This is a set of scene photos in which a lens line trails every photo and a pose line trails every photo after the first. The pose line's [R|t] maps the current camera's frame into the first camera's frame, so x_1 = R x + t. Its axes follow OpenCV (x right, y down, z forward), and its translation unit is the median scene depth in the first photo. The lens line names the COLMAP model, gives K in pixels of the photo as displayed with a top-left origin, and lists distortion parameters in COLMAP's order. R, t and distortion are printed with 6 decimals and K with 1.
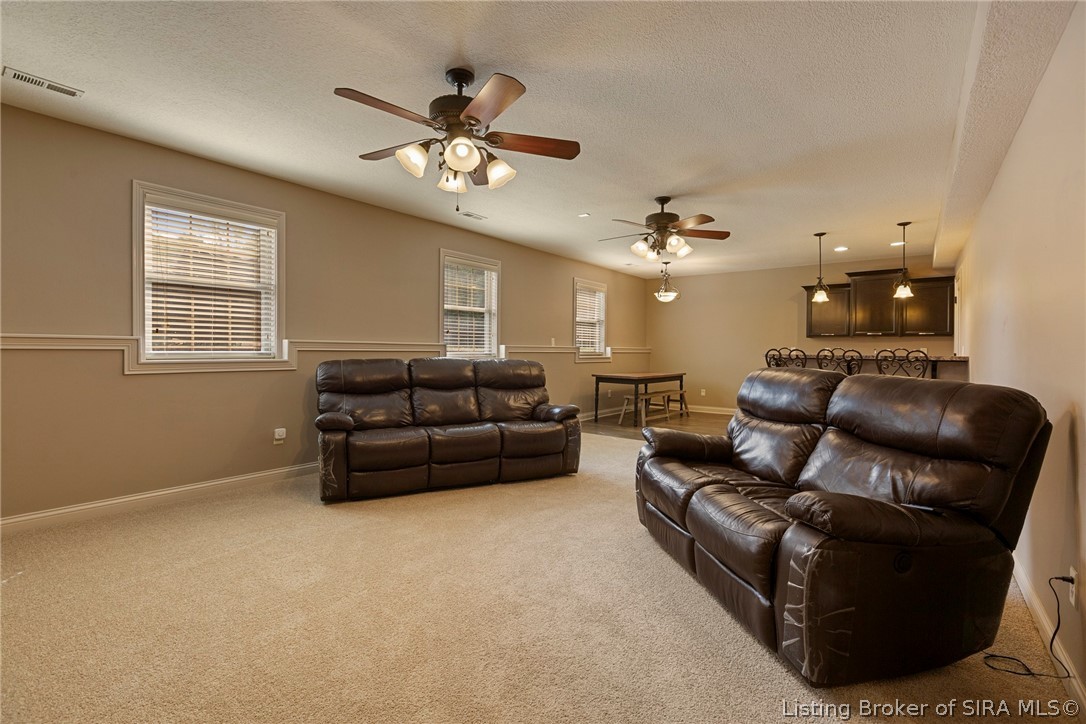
lens RADIAL K [[481.3, 0, 541.2], [0, 481.3, 352.9], [0, 0, 1]] dist [-0.000697, 0.000161]
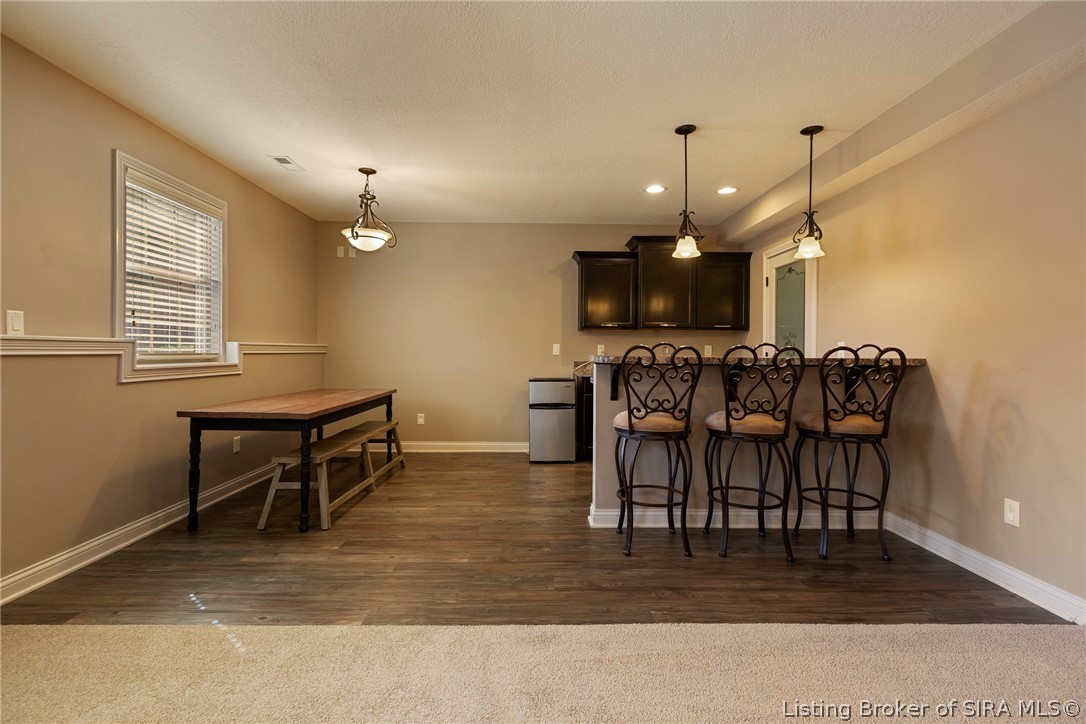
lens RADIAL K [[481.3, 0, 541.2], [0, 481.3, 352.9], [0, 0, 1]] dist [-0.000697, 0.000161]
pose [[0.777950, -0.006267, 0.628295, 0.088794], [0.004929, 0.999980, 0.003871, -0.002221], [-0.628307, 0.000085, 0.777965, 0.511046]]
